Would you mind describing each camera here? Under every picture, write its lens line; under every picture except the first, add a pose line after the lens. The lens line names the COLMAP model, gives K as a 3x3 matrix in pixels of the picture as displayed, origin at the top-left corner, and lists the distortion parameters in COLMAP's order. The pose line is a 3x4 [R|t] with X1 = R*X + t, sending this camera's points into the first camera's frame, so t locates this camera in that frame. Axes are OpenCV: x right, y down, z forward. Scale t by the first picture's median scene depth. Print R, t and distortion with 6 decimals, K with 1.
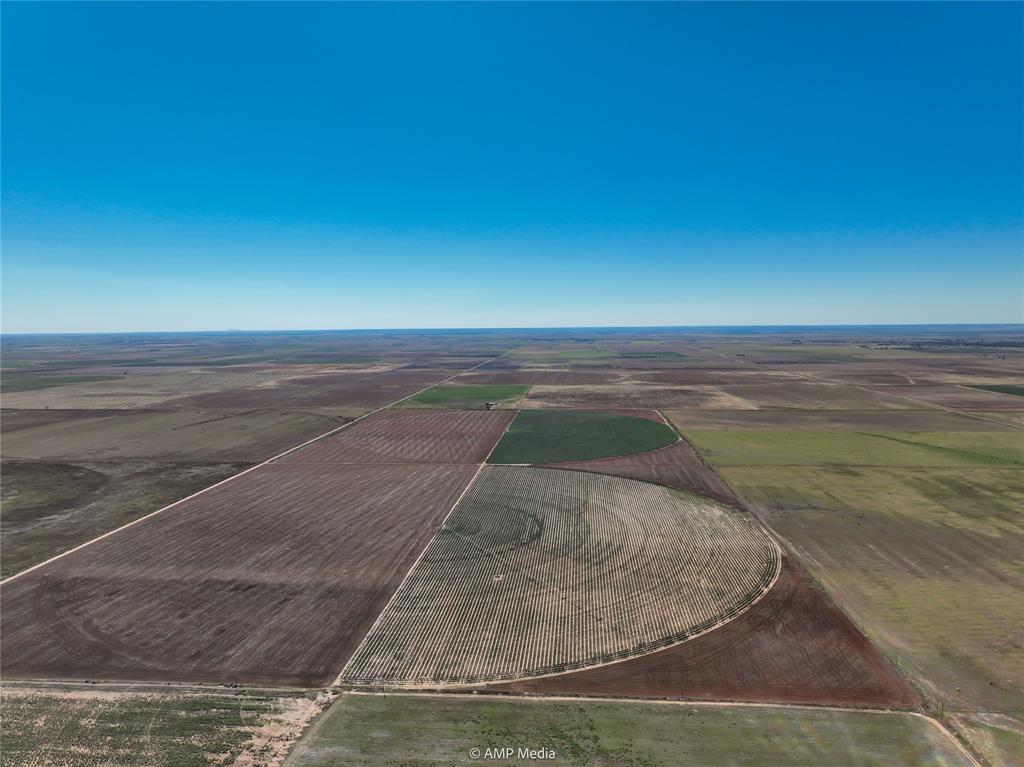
lens RADIAL K [[720.8, 0, 513.2], [0, 720.8, 383.5], [0, 0, 1]] dist [-0.002511, 0.019369]
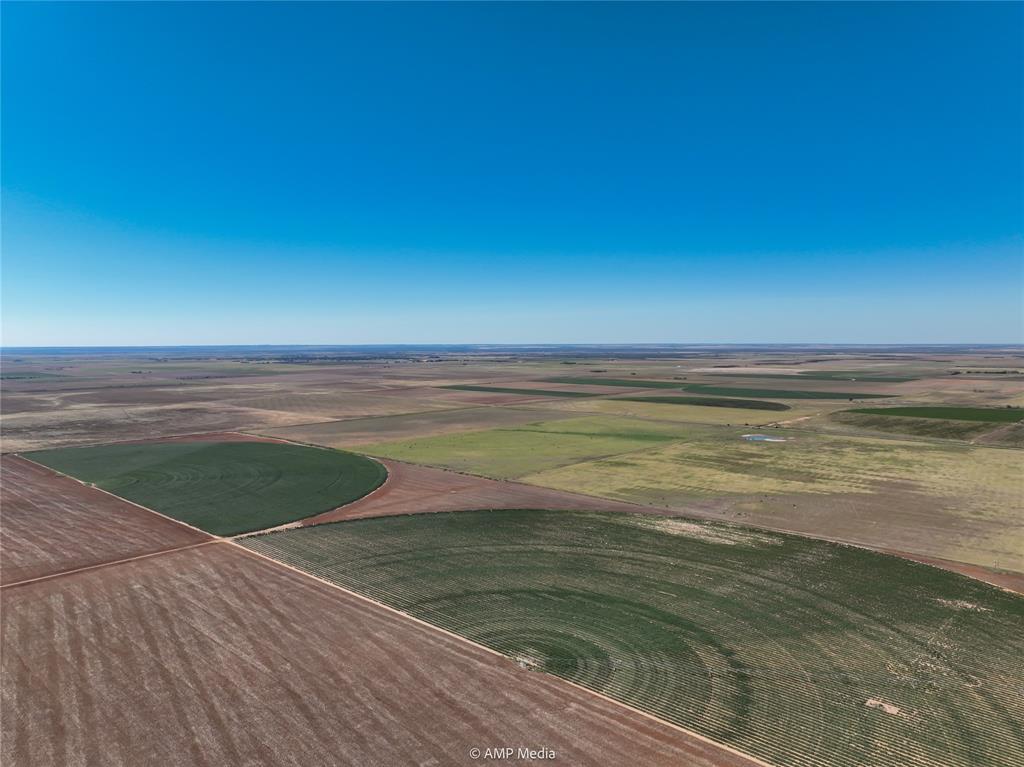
lens RADIAL K [[720.8, 0, 513.2], [0, 720.8, 383.5], [0, 0, 1]] dist [-0.002511, 0.019369]
pose [[0.615520, -0.040561, 0.787077, -0.157913], [0.064783, 0.997899, 0.000763, 0.003852], [-0.785454, 0.050520, 0.616854, 0.231397]]
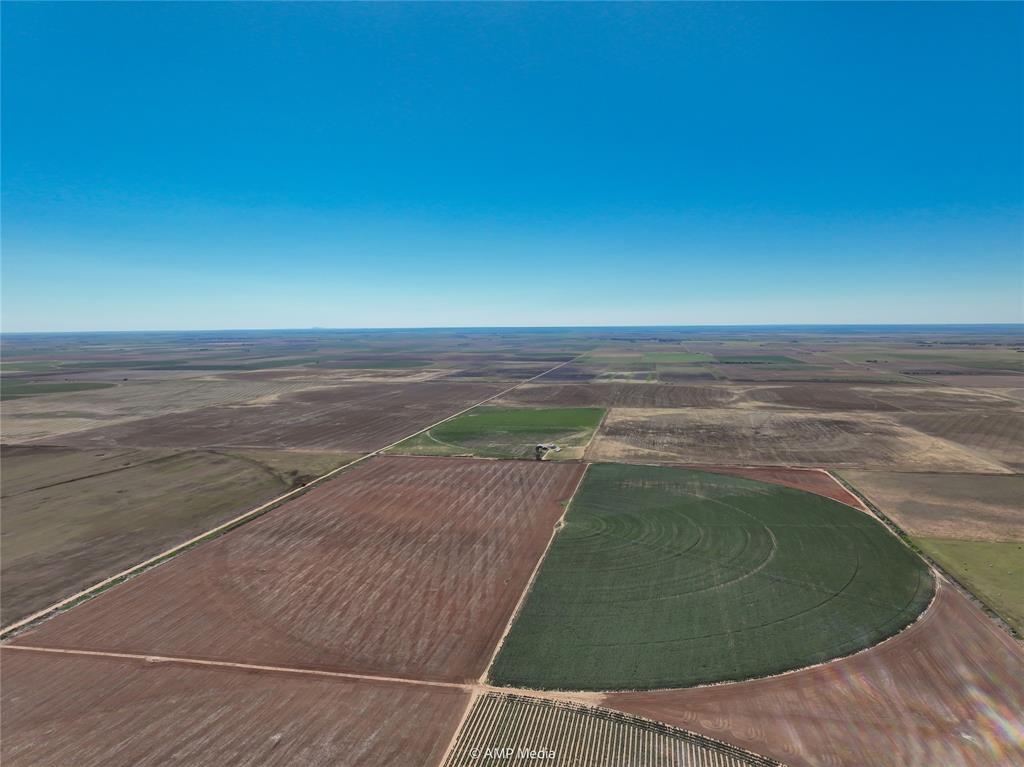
lens RADIAL K [[720.8, 0, 513.2], [0, 720.8, 383.5], [0, 0, 1]] dist [-0.002511, 0.019369]
pose [[0.994180, 0.010414, -0.107227, 0.007501], [-0.010185, 0.999945, 0.002683, -0.023947], [0.107249, -0.001575, 0.994231, 0.296674]]
